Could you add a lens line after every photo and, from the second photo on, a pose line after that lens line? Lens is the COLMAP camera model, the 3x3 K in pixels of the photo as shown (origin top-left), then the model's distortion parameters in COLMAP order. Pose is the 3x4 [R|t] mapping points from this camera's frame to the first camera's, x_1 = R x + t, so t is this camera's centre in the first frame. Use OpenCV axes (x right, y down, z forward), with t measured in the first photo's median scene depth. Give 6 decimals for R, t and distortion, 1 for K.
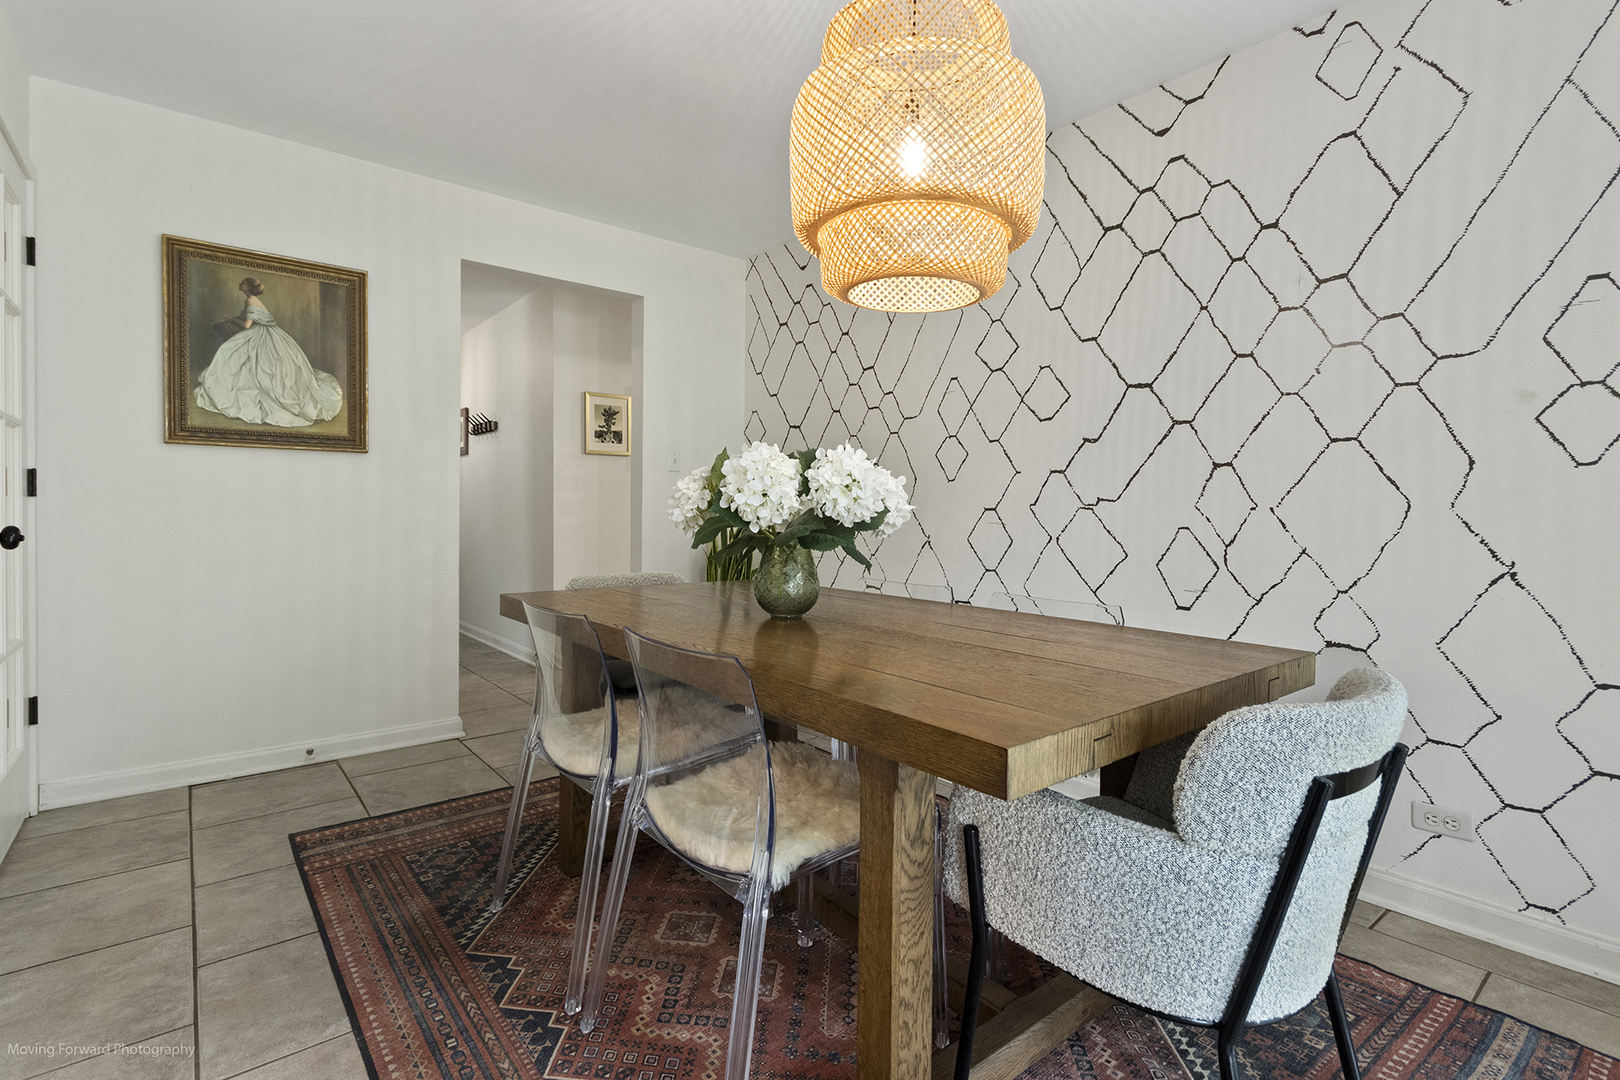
lens RADIAL K [[761.0, 0, 807.2], [0, 761.0, 528.3], [0, 0, 1]] dist [0.004199, 0.000246]
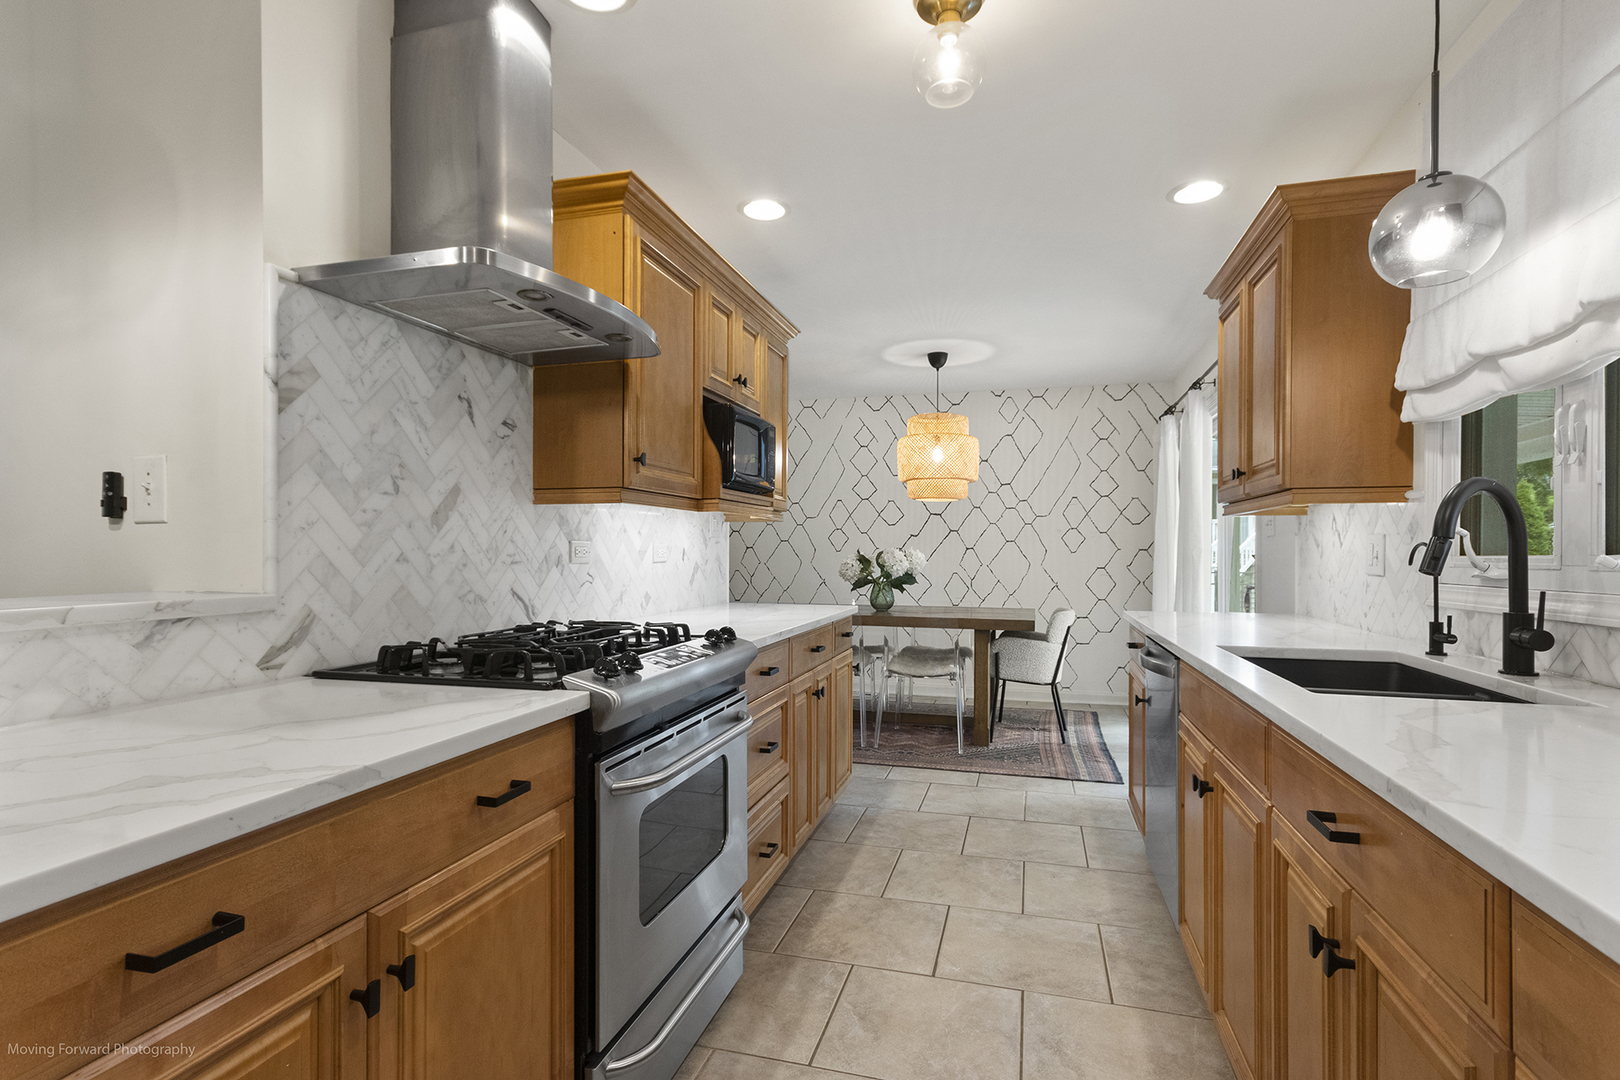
lens RADIAL K [[792.8, 0, 805.6], [0, 792.8, 552.8], [0, 0, 1]] dist [0.001771, 0.000175]
pose [[0.821442, -0.006244, 0.570257, -1.220764], [0.018466, 0.999707, -0.015653, -0.031254], [-0.569993, 0.023388, 0.821317, -0.754090]]
